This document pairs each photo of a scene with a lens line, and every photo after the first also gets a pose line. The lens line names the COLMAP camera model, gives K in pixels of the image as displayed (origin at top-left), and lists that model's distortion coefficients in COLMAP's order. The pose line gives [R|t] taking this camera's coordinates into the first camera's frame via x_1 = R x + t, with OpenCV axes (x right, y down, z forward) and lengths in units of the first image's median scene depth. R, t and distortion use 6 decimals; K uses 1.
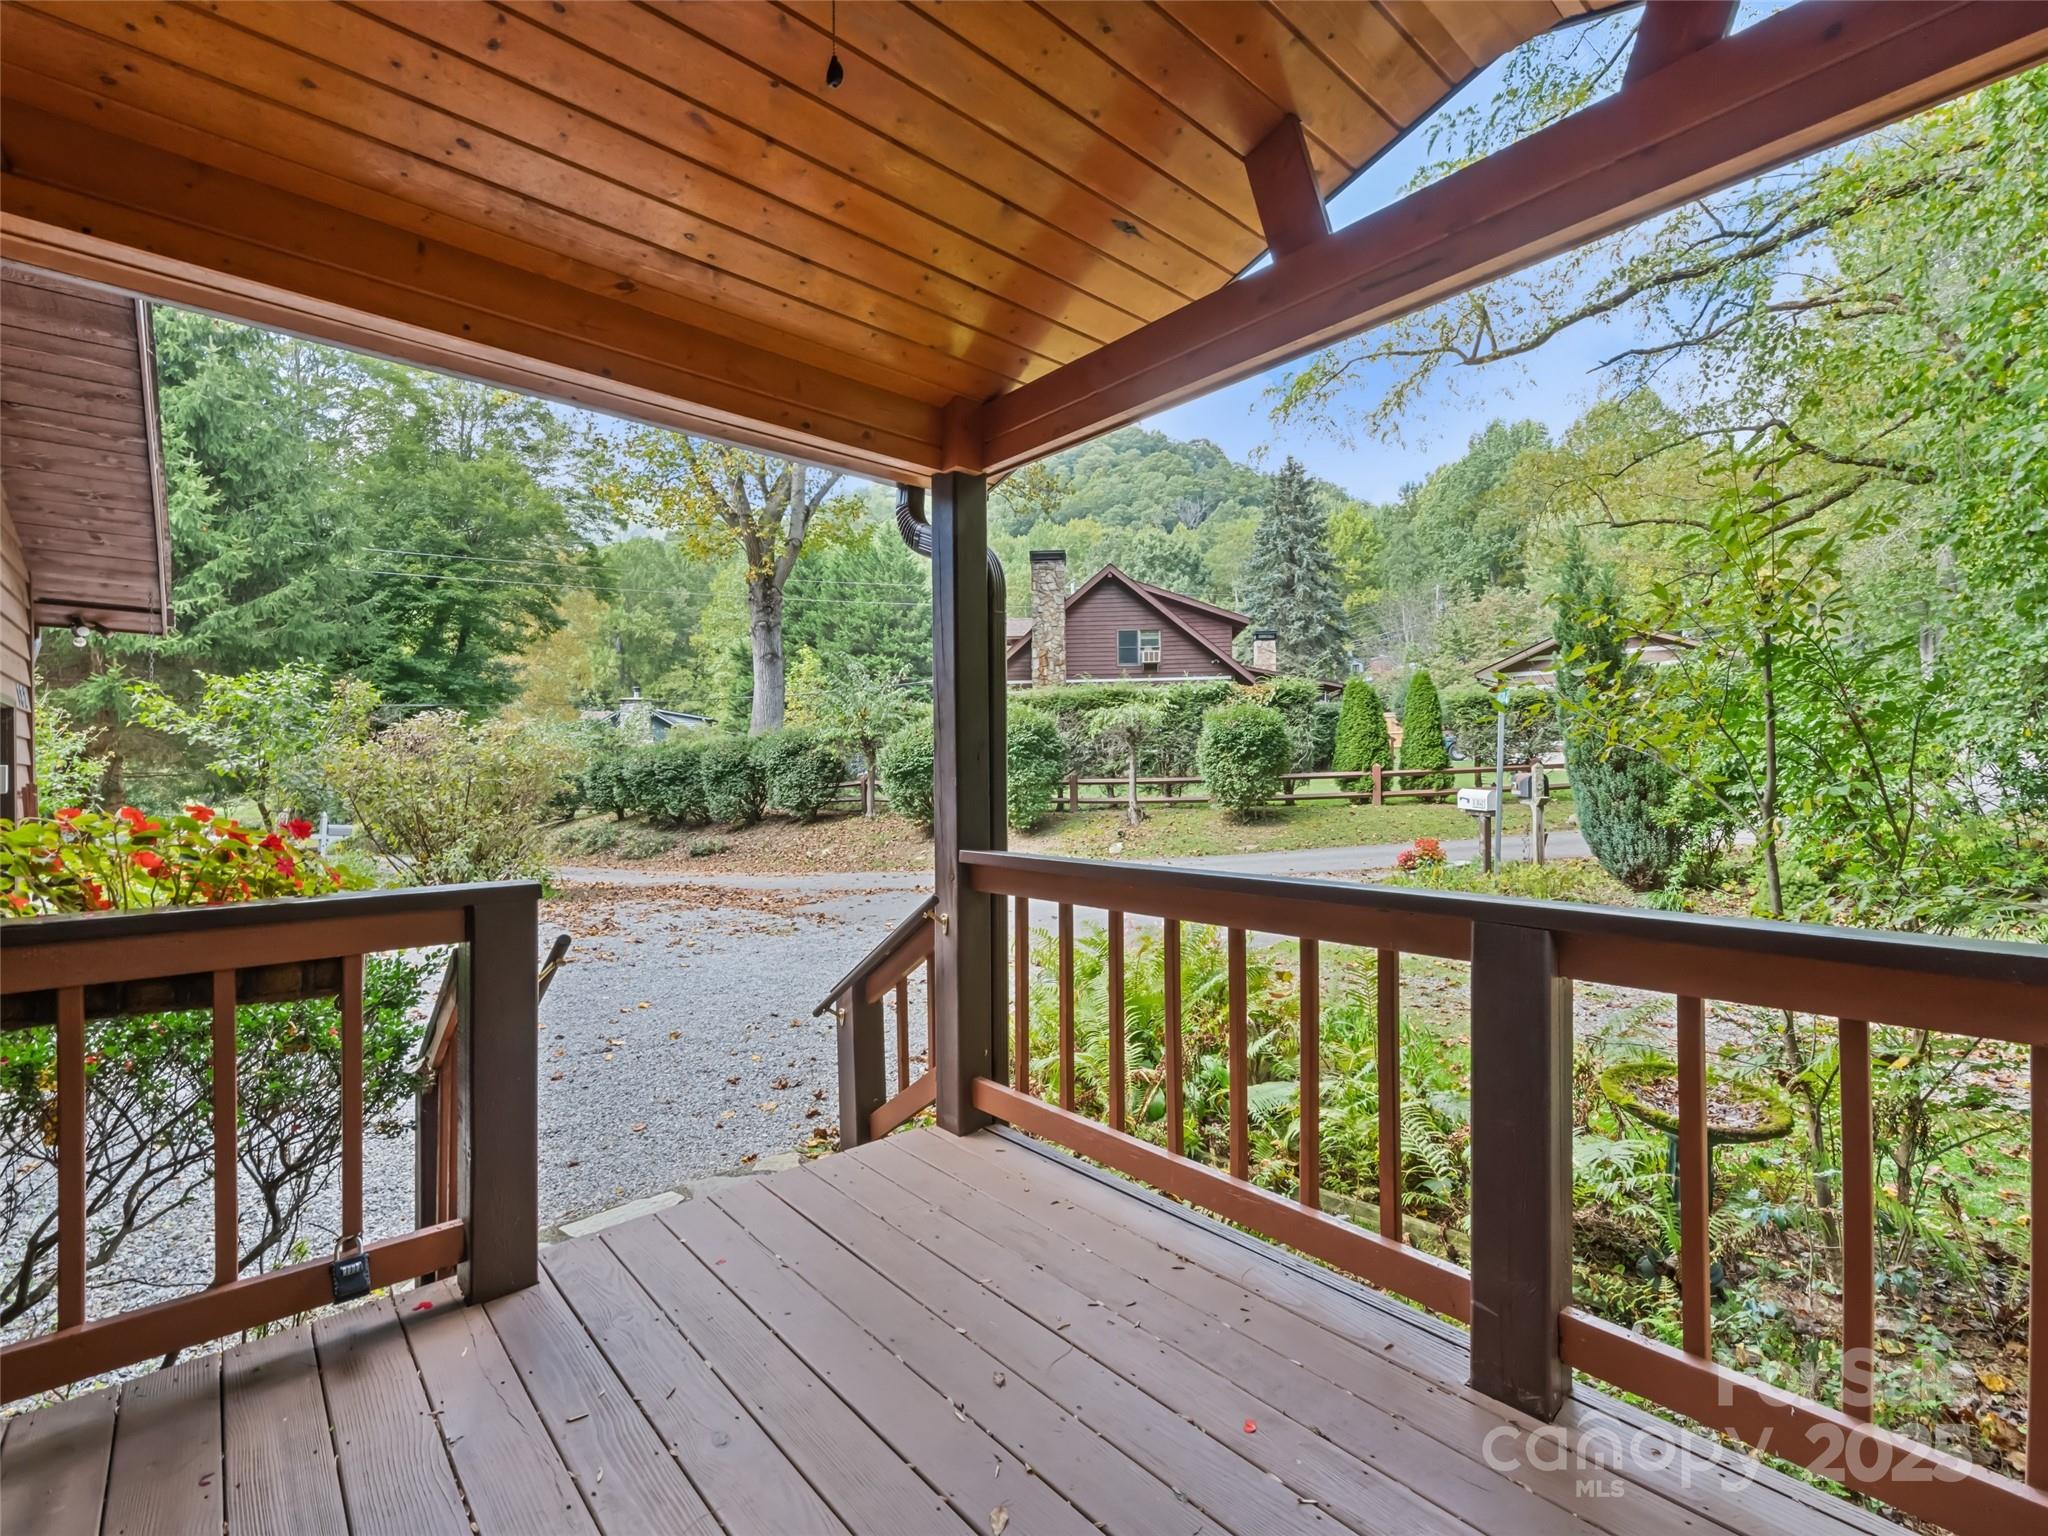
lens RADIAL K [[917.9, 0, 1032.2], [0, 917.9, 769.8], [0, 0, 1]] dist [0.003089, 0.000366]
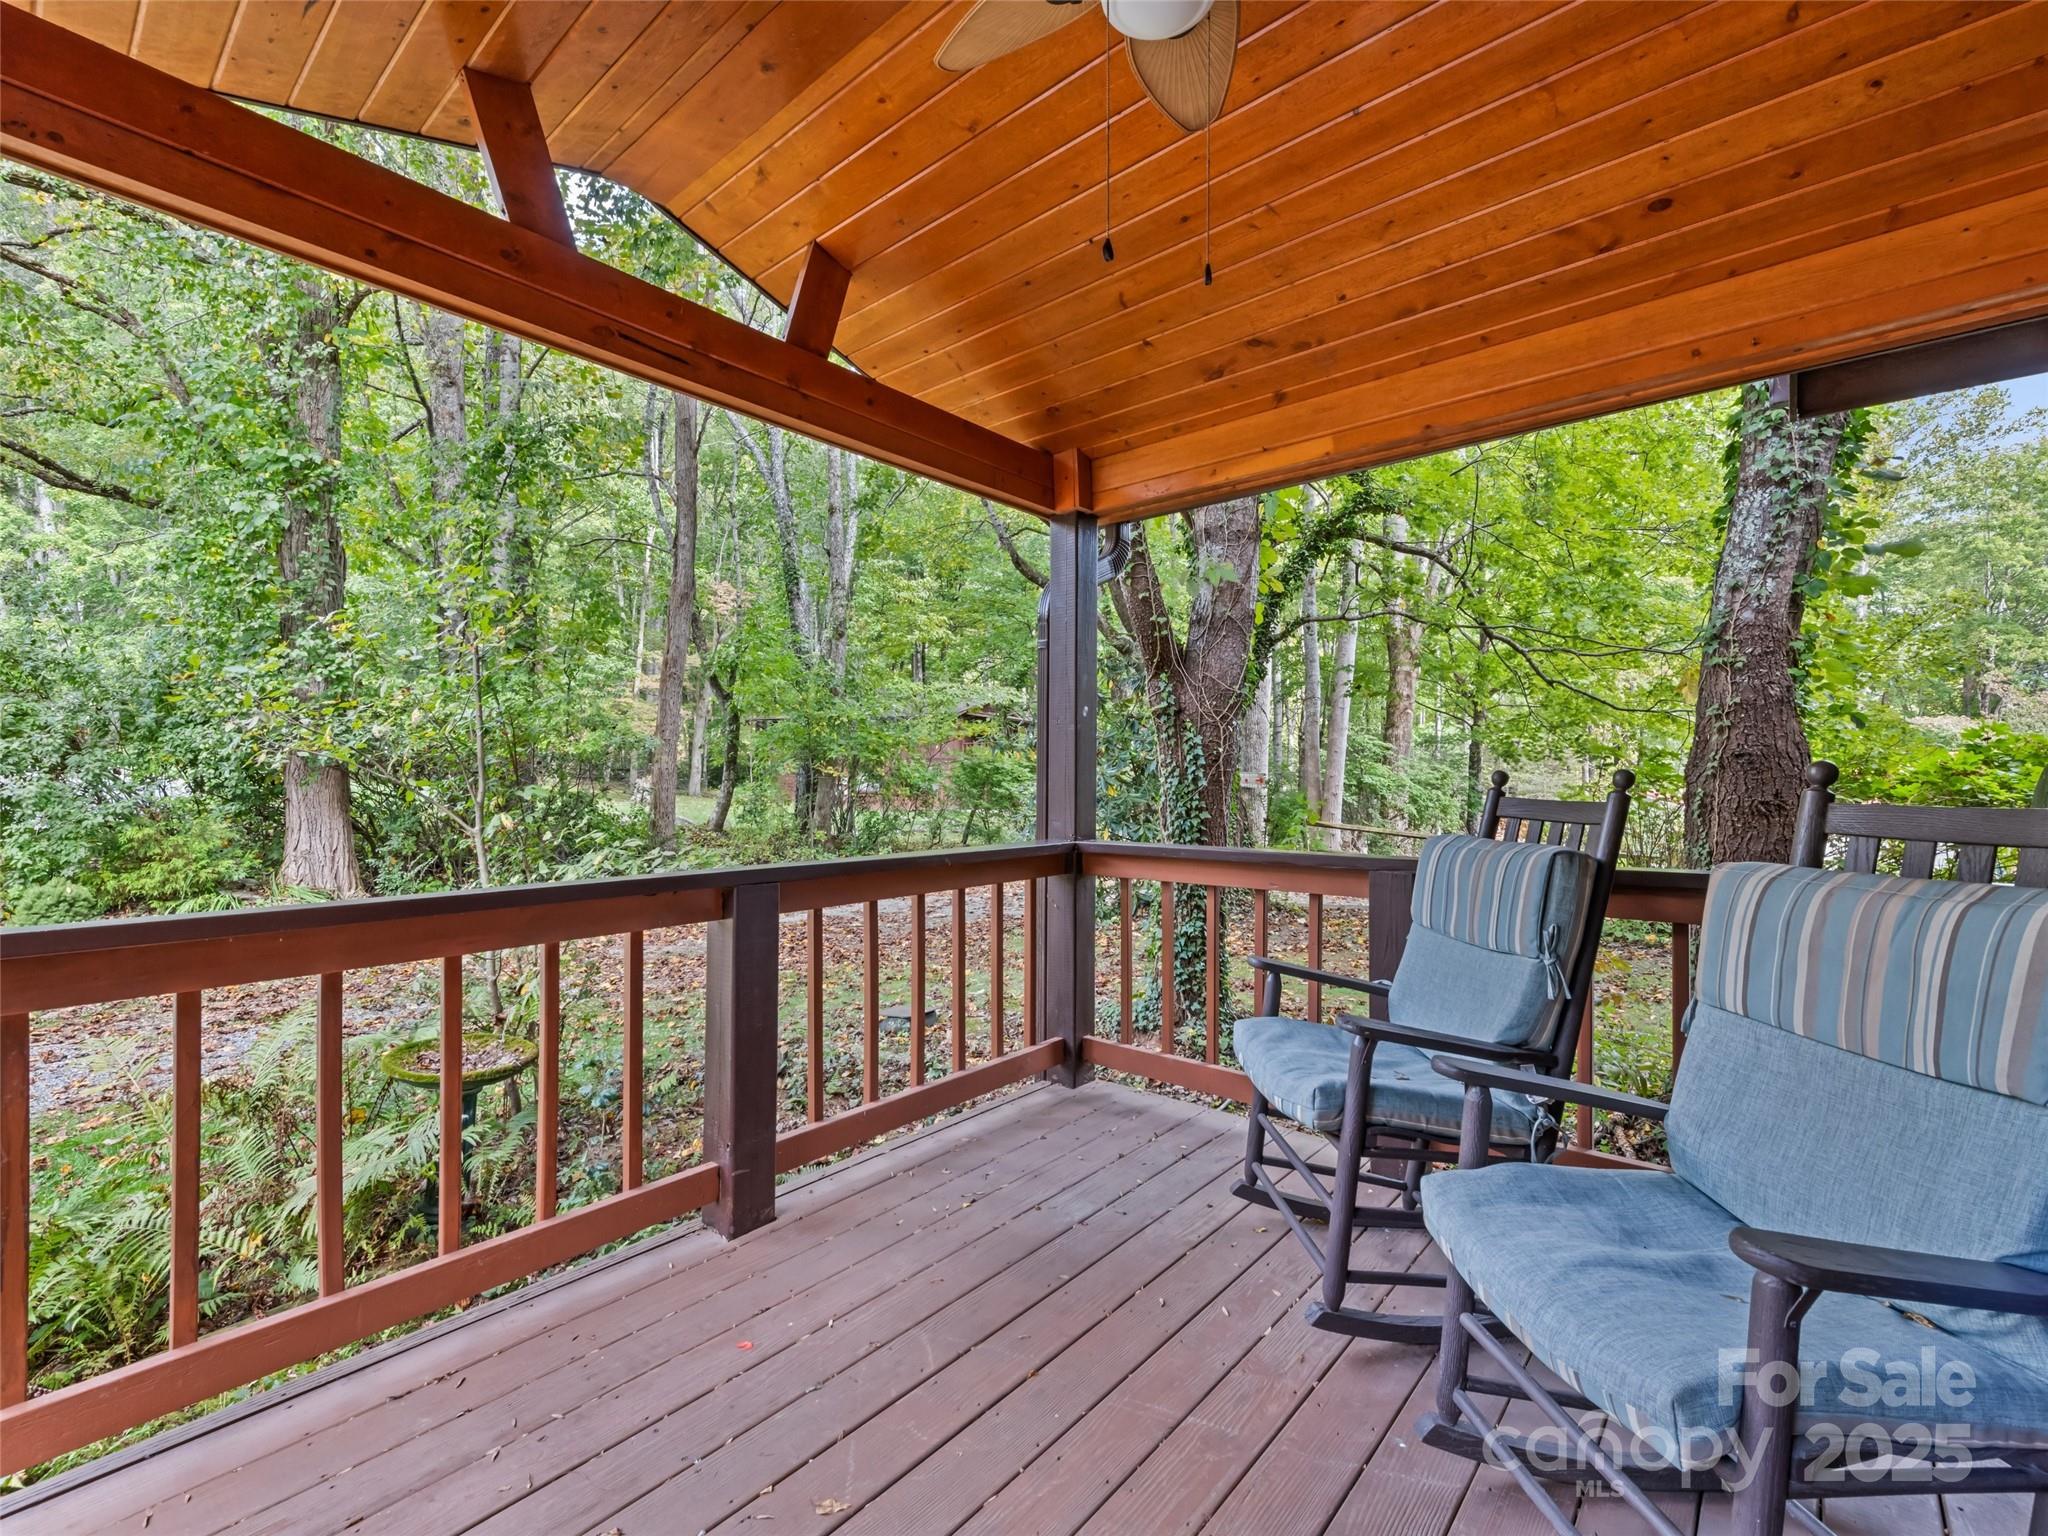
lens RADIAL K [[917.9, 0, 1032.2], [0, 917.9, 769.8], [0, 0, 1]] dist [0.003089, 0.000366]
pose [[-0.085171, -0.020495, 0.996156, -0.834585], [-0.014267, 0.999711, 0.019349, -0.029739], [-0.996264, -0.012564, -0.085439, 0.687590]]
